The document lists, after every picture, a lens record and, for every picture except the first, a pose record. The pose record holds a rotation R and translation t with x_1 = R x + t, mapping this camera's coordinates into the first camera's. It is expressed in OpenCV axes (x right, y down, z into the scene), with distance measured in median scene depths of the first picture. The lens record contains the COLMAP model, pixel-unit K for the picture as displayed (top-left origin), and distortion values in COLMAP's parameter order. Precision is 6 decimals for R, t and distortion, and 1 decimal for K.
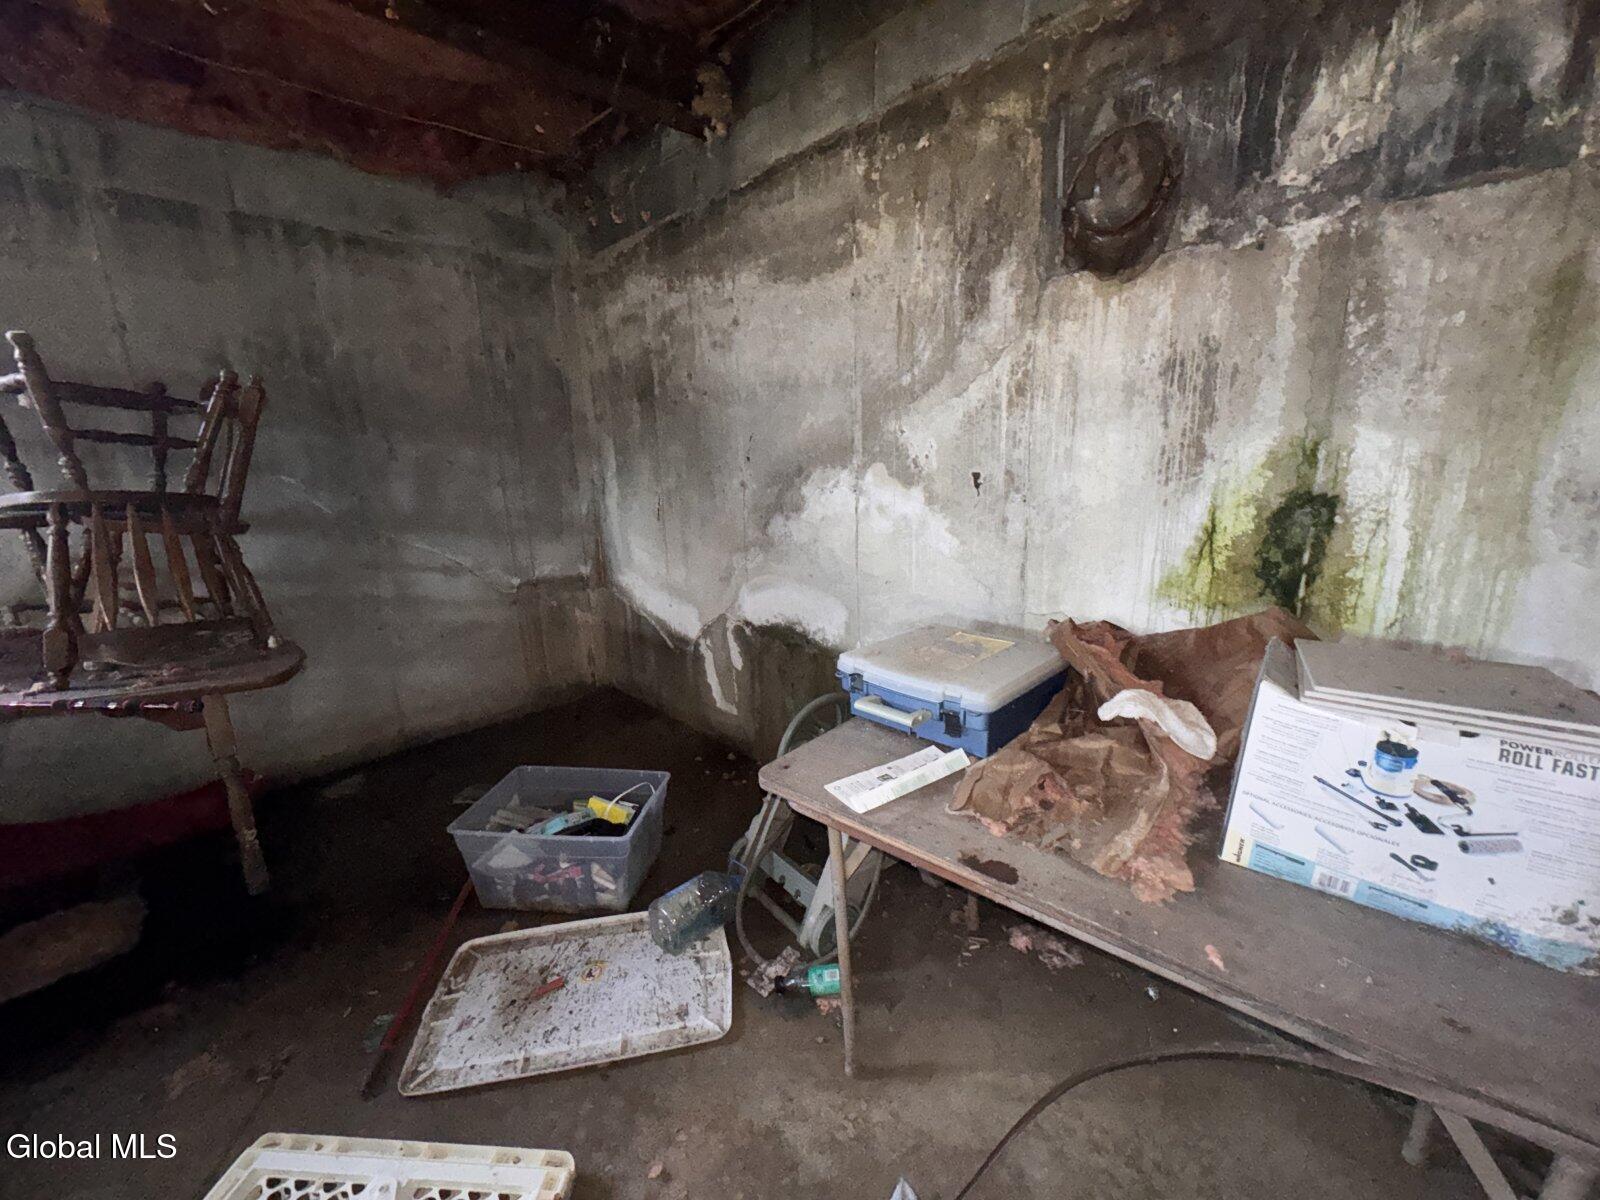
lens RADIAL K [[637.0, 0, 800.9], [0, 637.0, 601.8], [0, 0, 1]] dist [-0.002144, 0.000027]
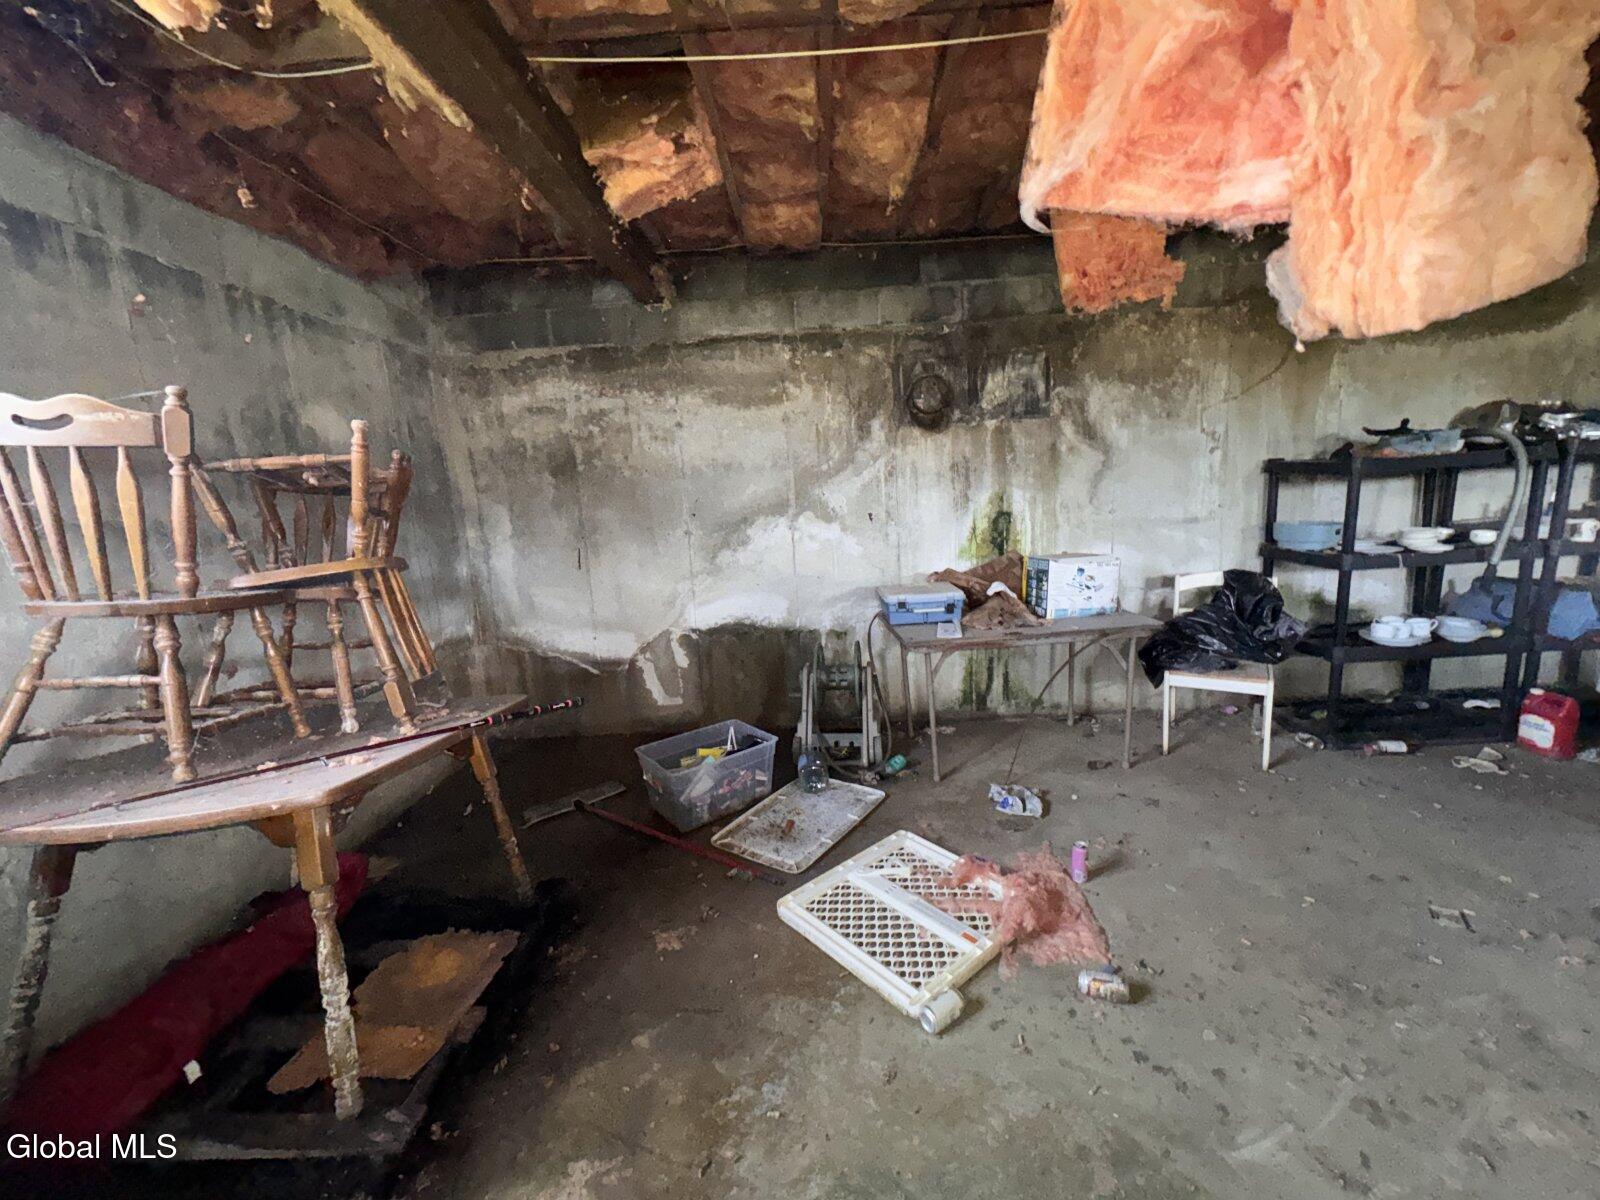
lens RADIAL K [[637.0, 0, 800.1], [0, 637.0, 604.3], [0, 0, 1]] dist [-0.002144, 0.000027]
pose [[0.712902, -0.136971, 0.687757, -1.252469], [0.200458, 0.979620, -0.012690, 0.060398], [-0.672003, 0.146913, 0.725830, -0.267629]]
